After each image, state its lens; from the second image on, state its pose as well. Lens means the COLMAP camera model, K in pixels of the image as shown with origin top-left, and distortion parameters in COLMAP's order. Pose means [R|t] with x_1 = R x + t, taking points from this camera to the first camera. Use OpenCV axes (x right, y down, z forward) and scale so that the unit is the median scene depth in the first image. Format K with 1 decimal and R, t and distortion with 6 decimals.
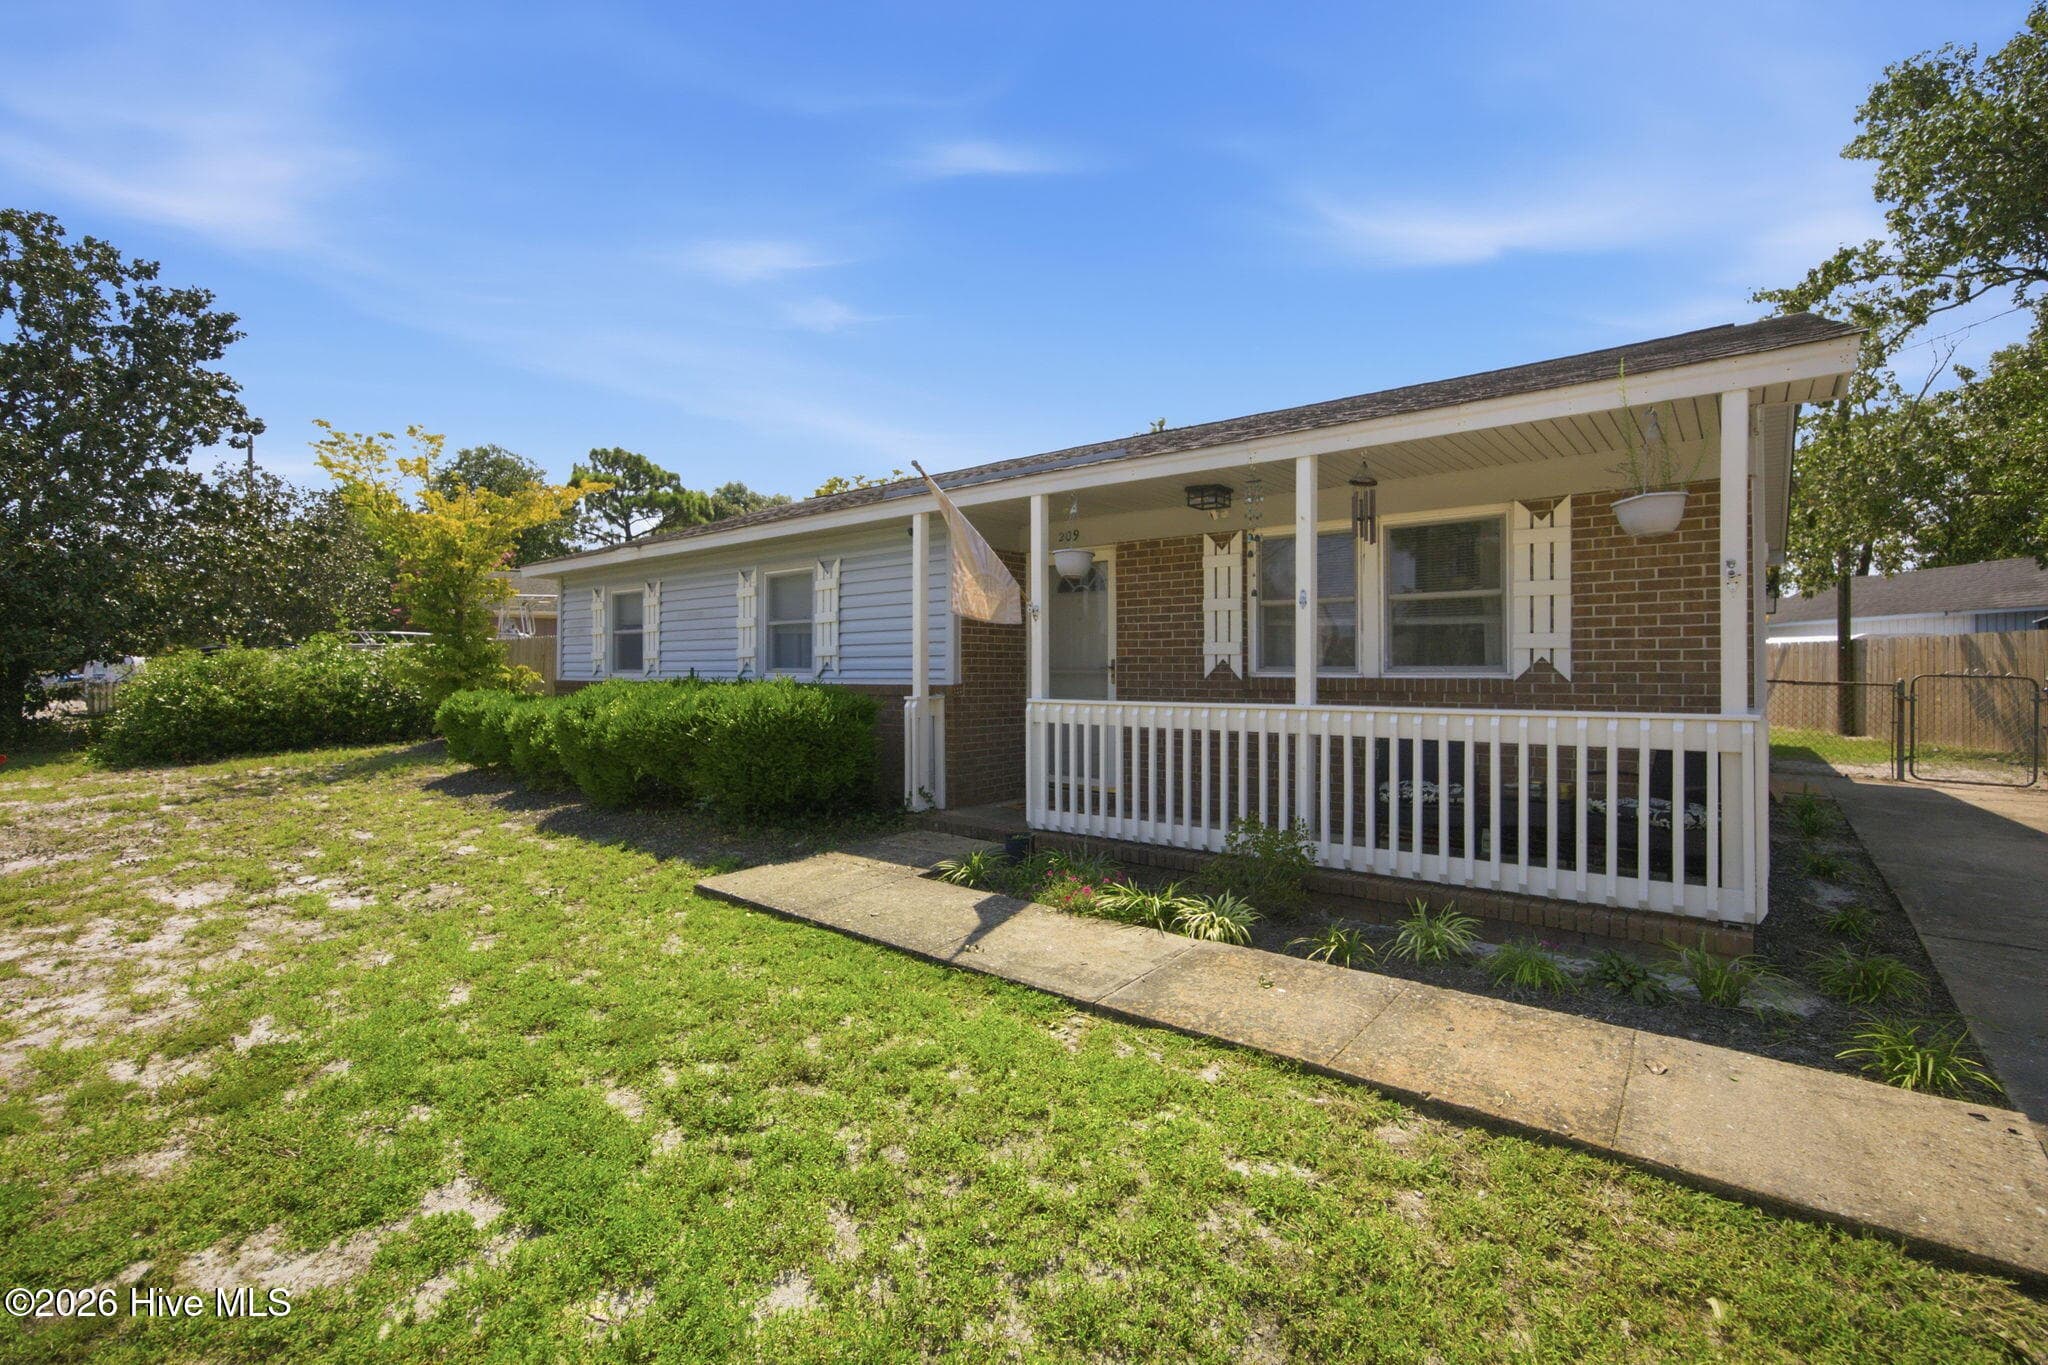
lens RADIAL K [[891.9, 0, 1022.5], [0, 891.9, 670.0], [0, 0, 1]] dist [-0.003701, 0.000394]
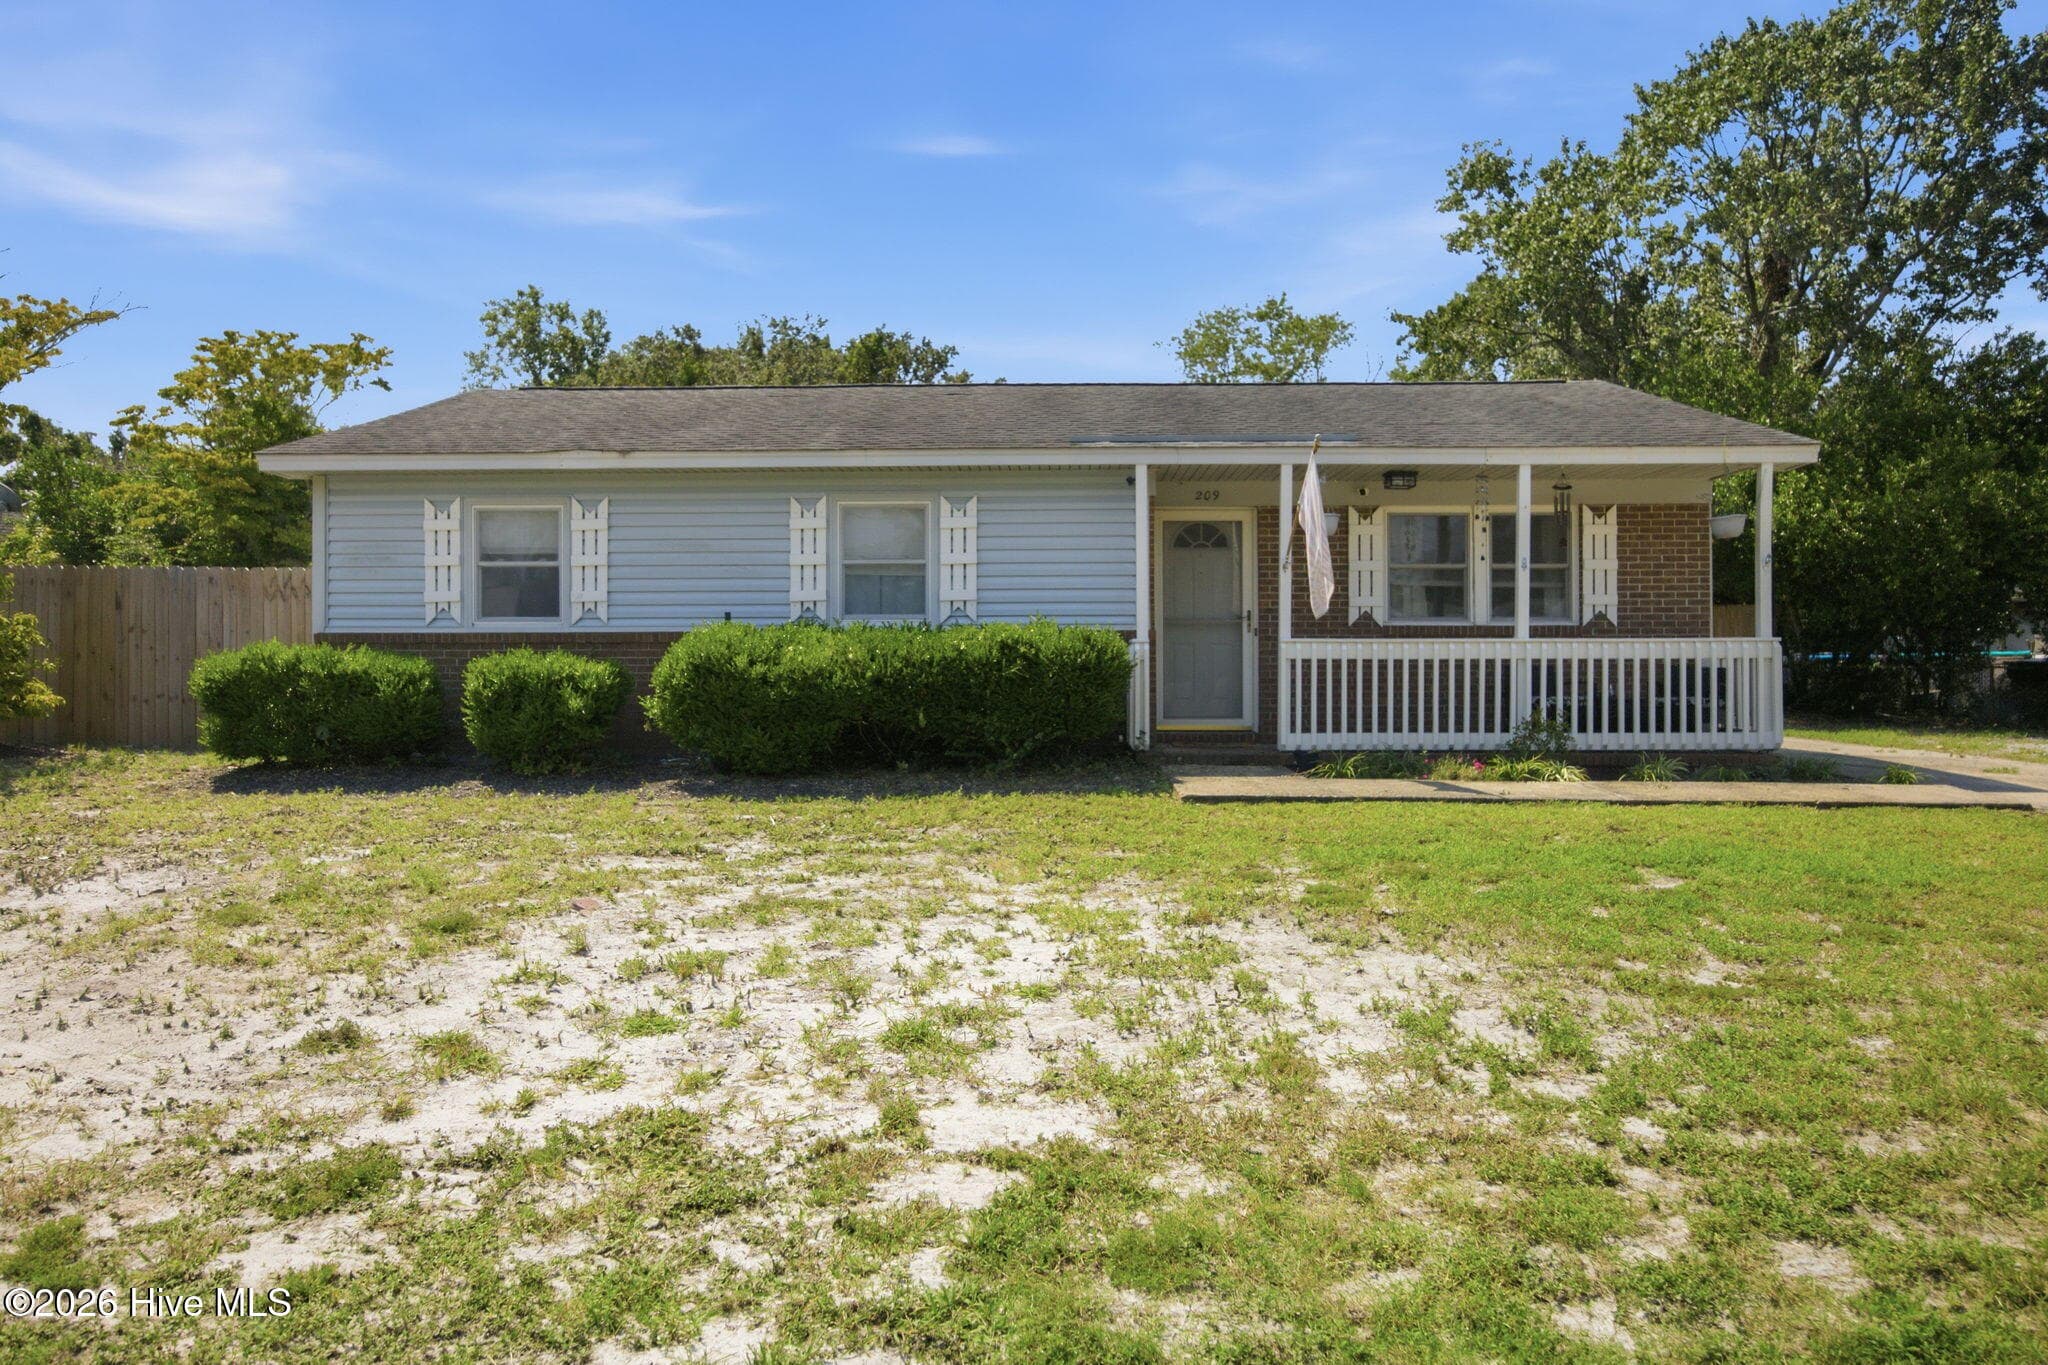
lens RADIAL K [[1337.6, 0, 1020.3], [0, 1337.6, 673.8], [0, 0, 1]] dist [-0.007957, -0.000927]
pose [[0.795751, -0.001467, 0.605622, -1.211203], [0.000298, 0.999998, 0.002032, 0.067993], [-0.605624, -0.001436, 0.795750, -0.156265]]
